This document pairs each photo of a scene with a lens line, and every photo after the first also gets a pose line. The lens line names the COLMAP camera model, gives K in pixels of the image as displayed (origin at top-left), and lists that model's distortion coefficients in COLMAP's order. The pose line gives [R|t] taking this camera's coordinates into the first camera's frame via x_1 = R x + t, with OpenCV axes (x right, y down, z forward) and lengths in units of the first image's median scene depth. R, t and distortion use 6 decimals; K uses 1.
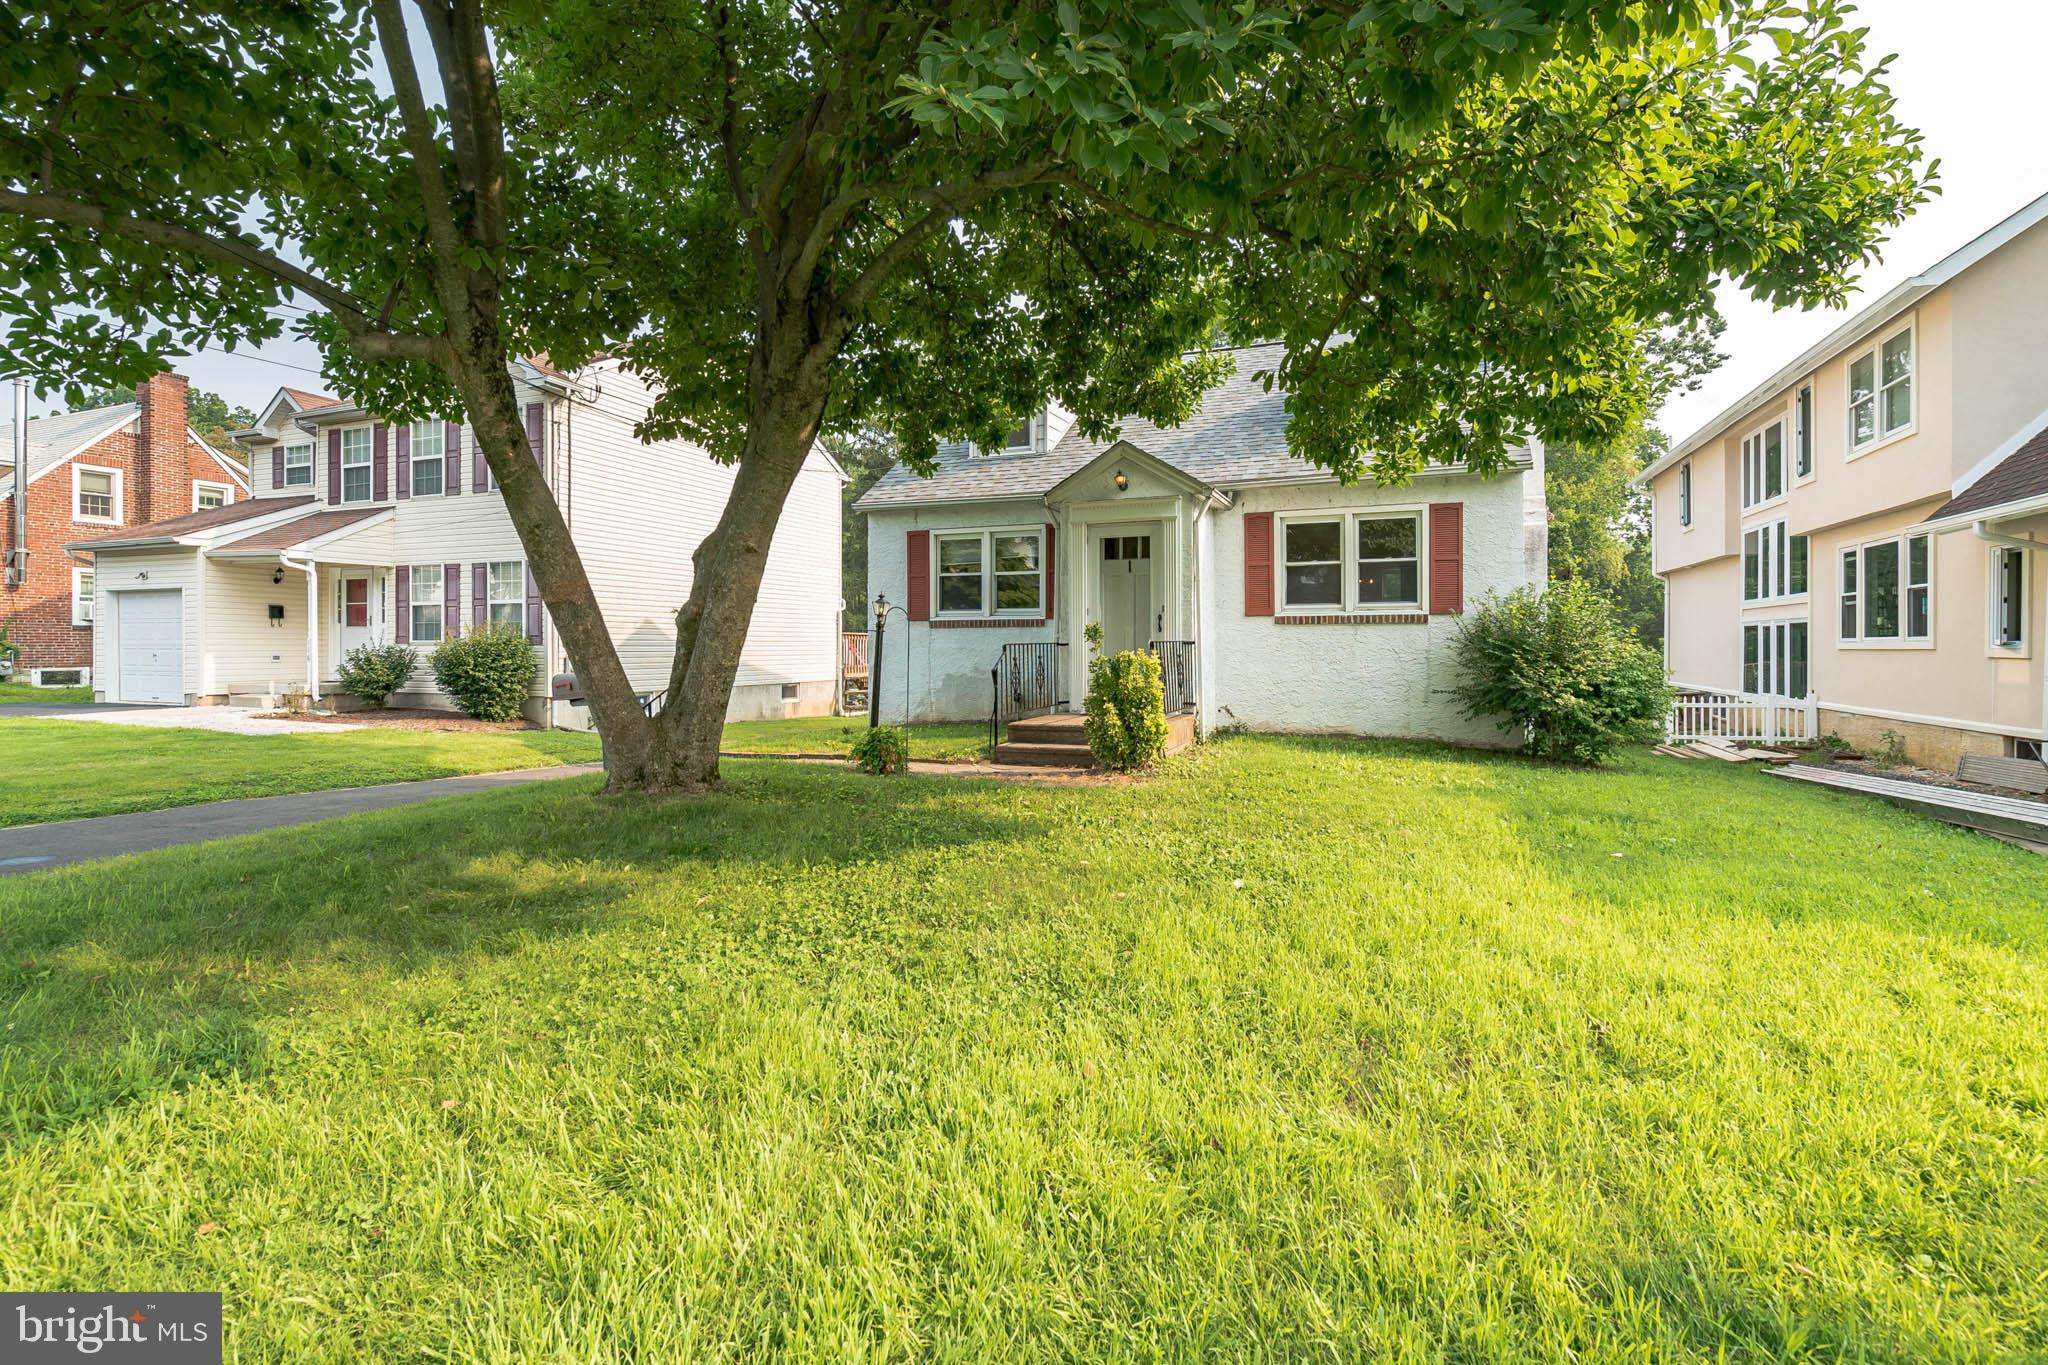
lens RADIAL K [[949.1, 0, 1027.5], [0, 949.1, 665.5], [0, 0, 1]] dist [-0.005235, 0.002050]
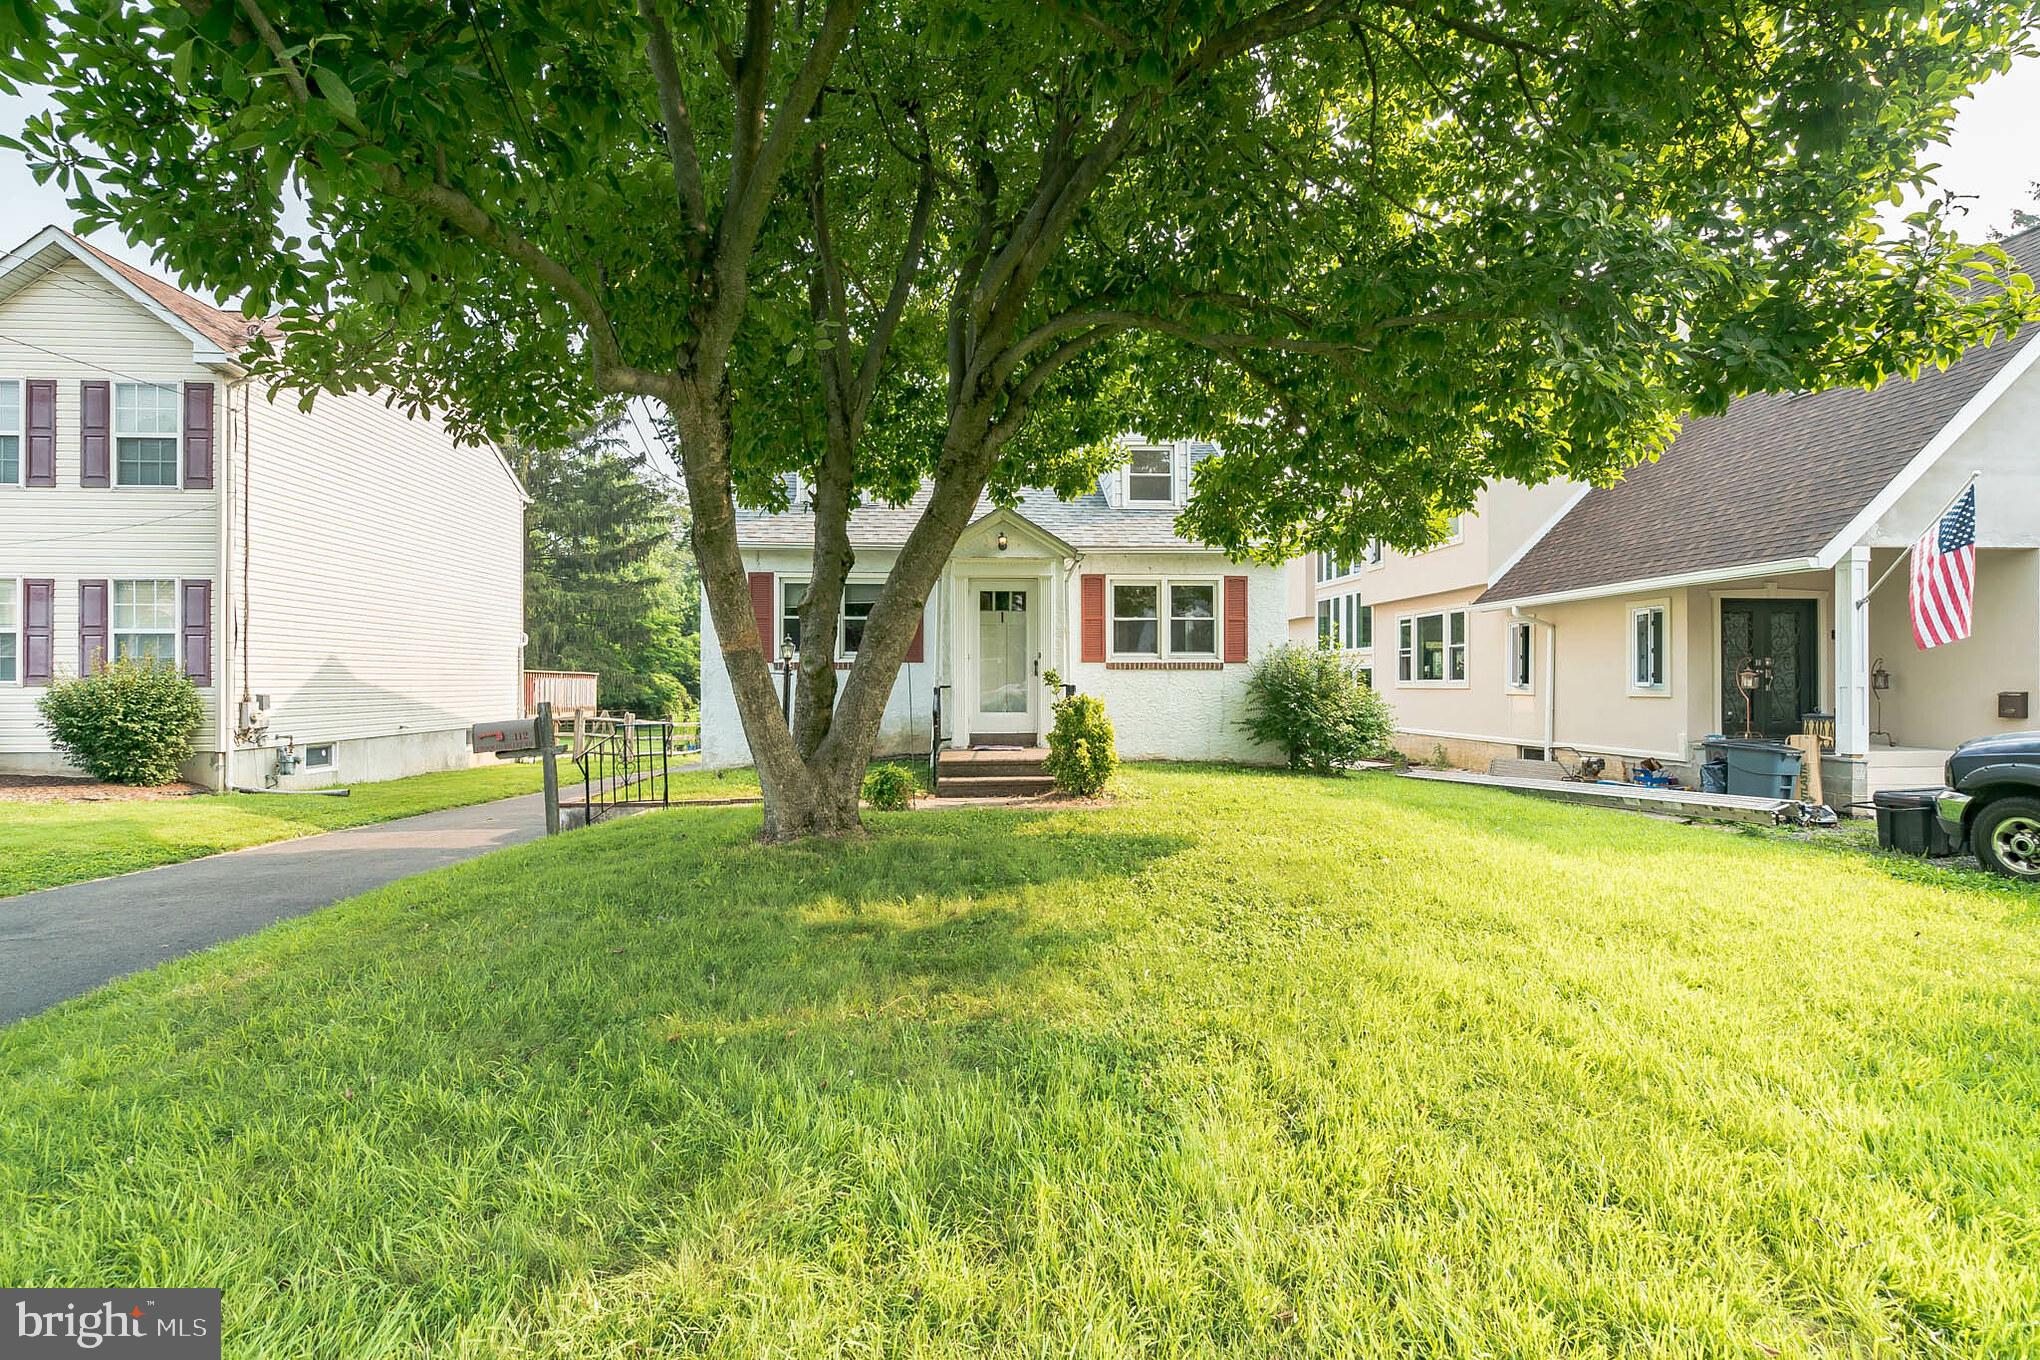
lens RADIAL K [[927.2, 0, 1023.3], [0, 927.2, 691.8], [0, 0, 1]] dist [-0.004789, 0.000501]
pose [[0.899060, -0.004457, 0.437802, -0.340874], [0.009482, 0.999912, -0.009293, -0.005590], [-0.437722, 0.012506, 0.899023, 0.004397]]
